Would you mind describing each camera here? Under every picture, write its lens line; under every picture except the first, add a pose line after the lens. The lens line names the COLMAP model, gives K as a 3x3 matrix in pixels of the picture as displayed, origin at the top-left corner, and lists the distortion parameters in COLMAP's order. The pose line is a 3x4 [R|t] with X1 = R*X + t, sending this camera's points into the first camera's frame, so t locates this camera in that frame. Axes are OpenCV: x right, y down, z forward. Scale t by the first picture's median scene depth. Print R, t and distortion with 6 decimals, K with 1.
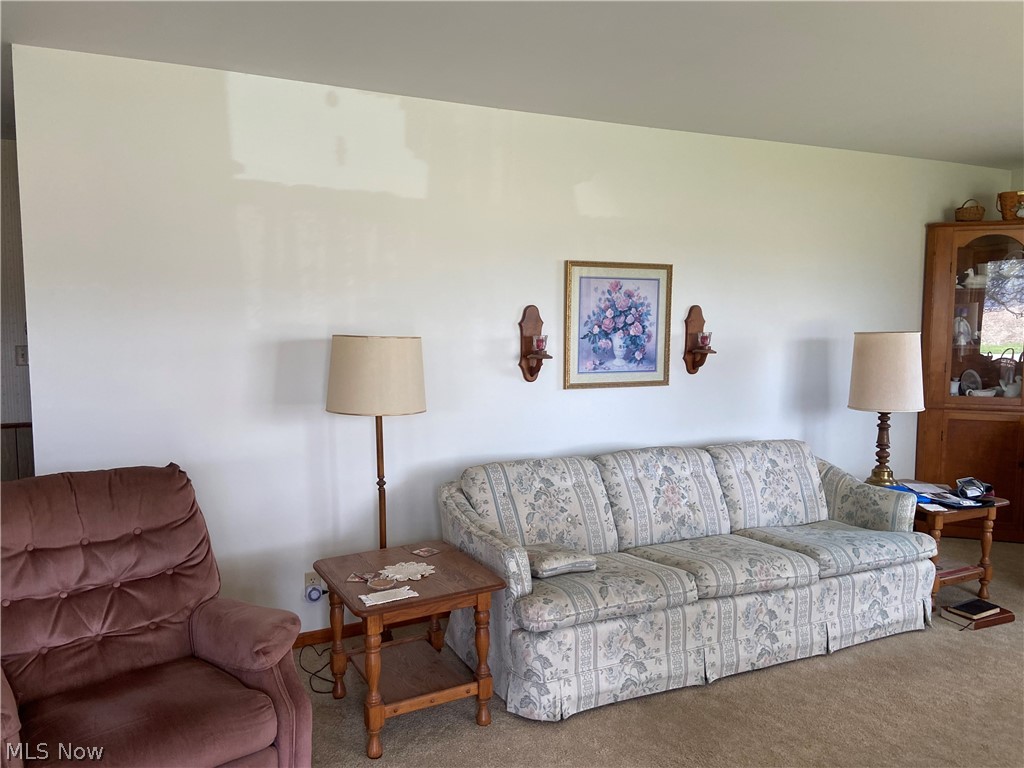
lens RADIAL K [[779.4, 0, 503.4], [0, 779.4, 379.4], [0, 0, 1]] dist [0.118531, -0.154875]
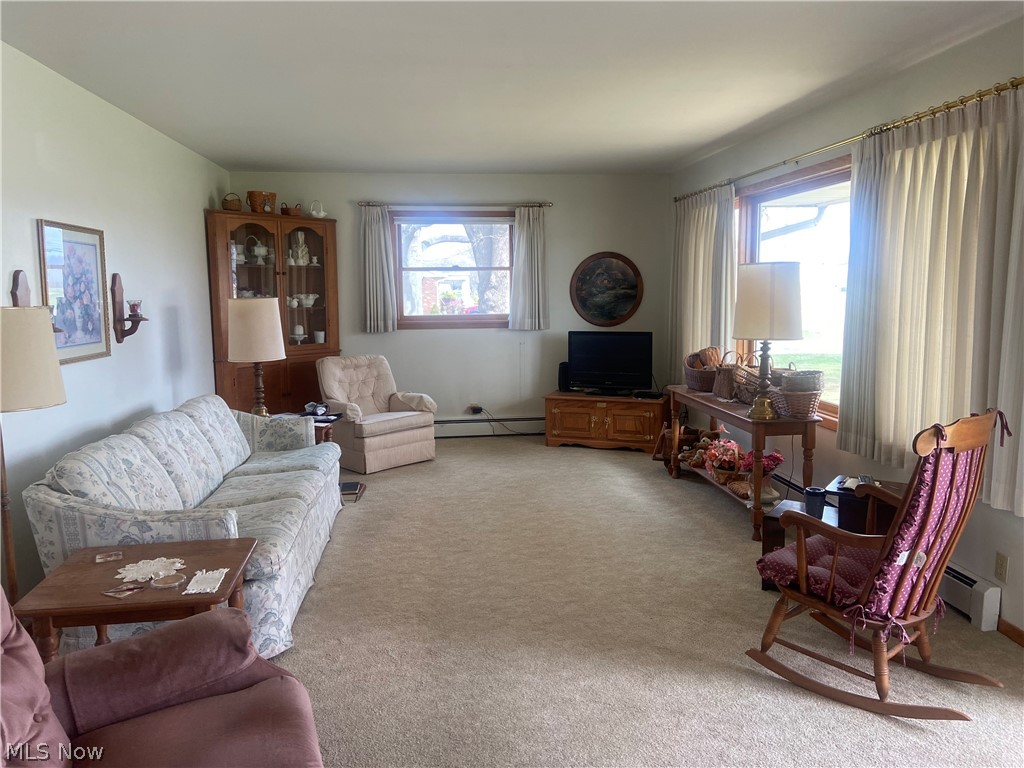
lens RADIAL K [[779.4, 0, 503.4], [0, 779.4, 379.4], [0, 0, 1]] dist [0.118531, -0.154875]
pose [[0.332915, -0.113924, 0.936050, -0.602801], [0.086017, 0.992205, 0.090166, -0.011475], [-0.939025, 0.050498, 0.340120, 0.232453]]
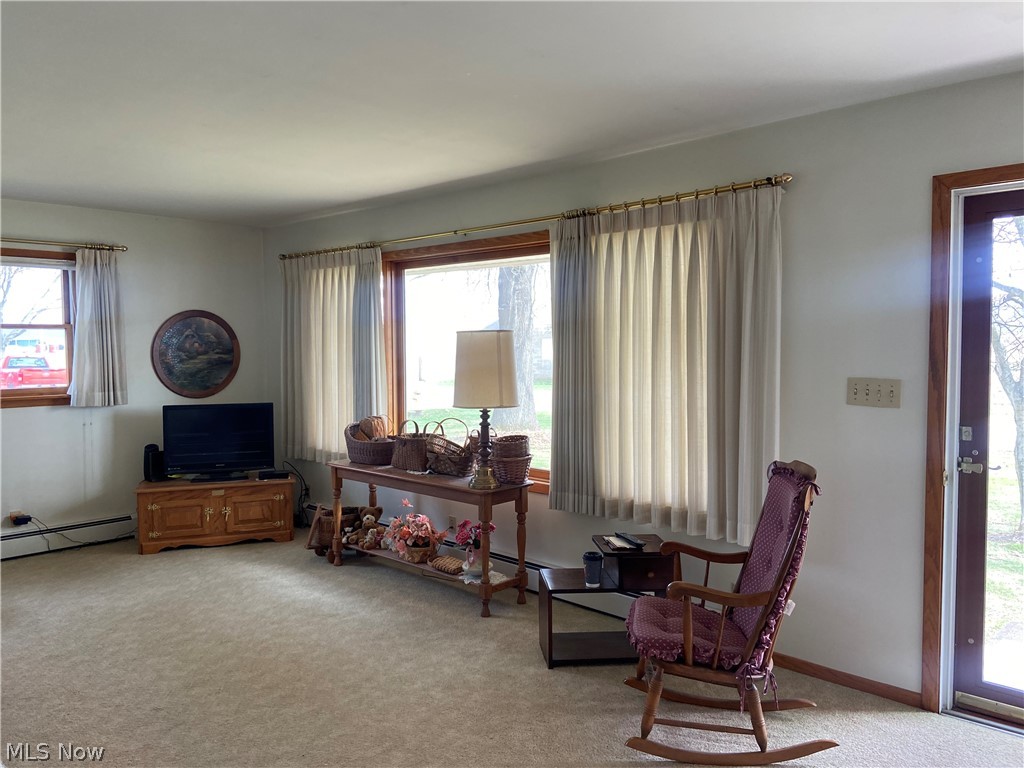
lens RADIAL K [[779.4, 0, 503.4], [0, 779.4, 379.4], [0, 0, 1]] dist [0.118531, -0.154875]
pose [[-0.352941, -0.039099, 0.934828, -0.458124], [0.079634, 0.994246, 0.071650, -0.048913], [-0.932251, 0.099732, -0.347796, 0.604170]]
